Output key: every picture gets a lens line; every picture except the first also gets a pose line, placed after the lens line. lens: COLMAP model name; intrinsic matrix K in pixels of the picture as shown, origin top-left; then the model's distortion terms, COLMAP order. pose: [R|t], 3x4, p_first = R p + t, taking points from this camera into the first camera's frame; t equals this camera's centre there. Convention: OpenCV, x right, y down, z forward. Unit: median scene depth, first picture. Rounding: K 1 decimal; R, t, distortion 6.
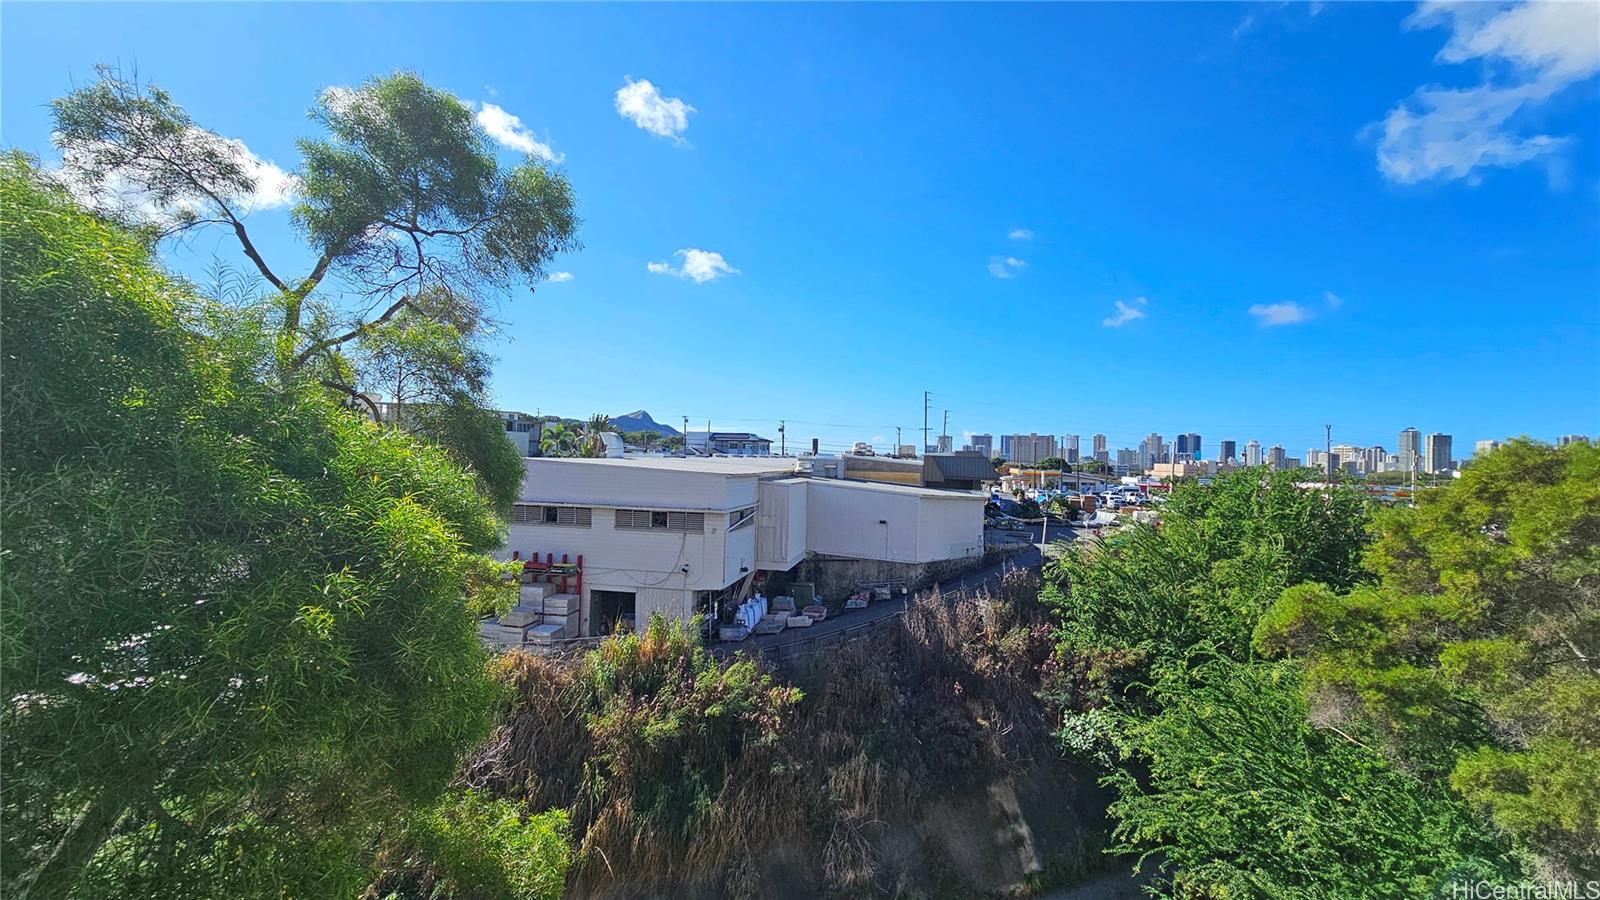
lens RADIAL K [[662.6, 0, 809.0], [0, 662.6, 435.0], [0, 0, 1]] dist [-0.001941, 0.000285]
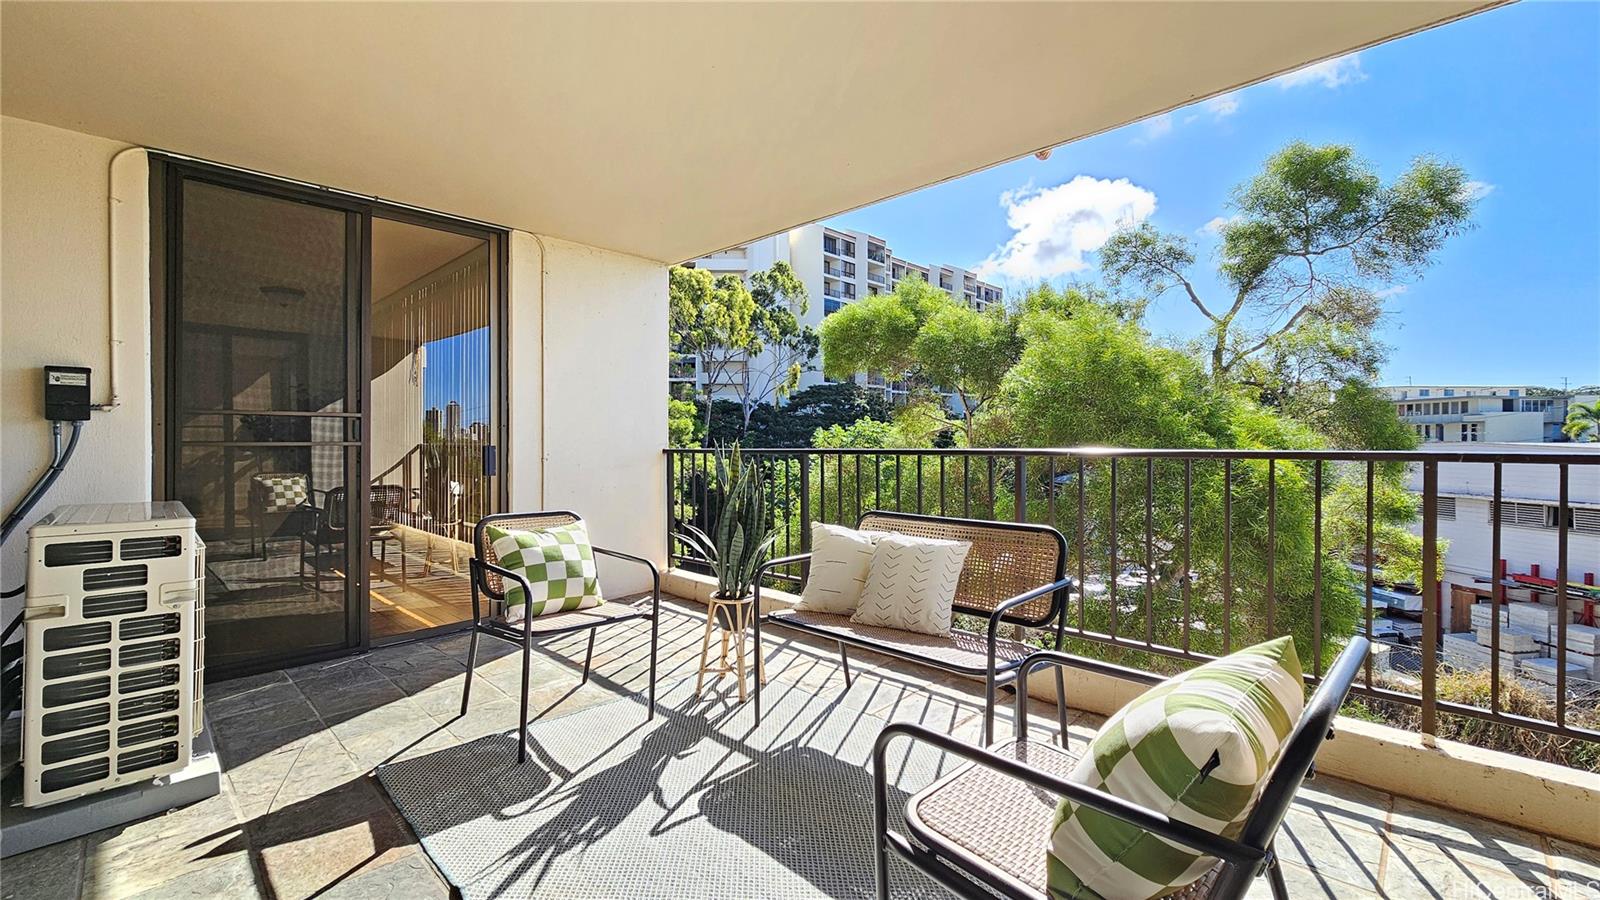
lens RADIAL K [[655.9, 0, 796.6], [0, 655.9, 459.3], [0, 0, 1]] dist [-0.008020, -0.000217]
pose [[0.301934, 0.008115, -0.953294, 0.322607], [0.039149, 0.999015, 0.020904, 0.019423], [0.952525, -0.043632, 0.301319, -0.346659]]
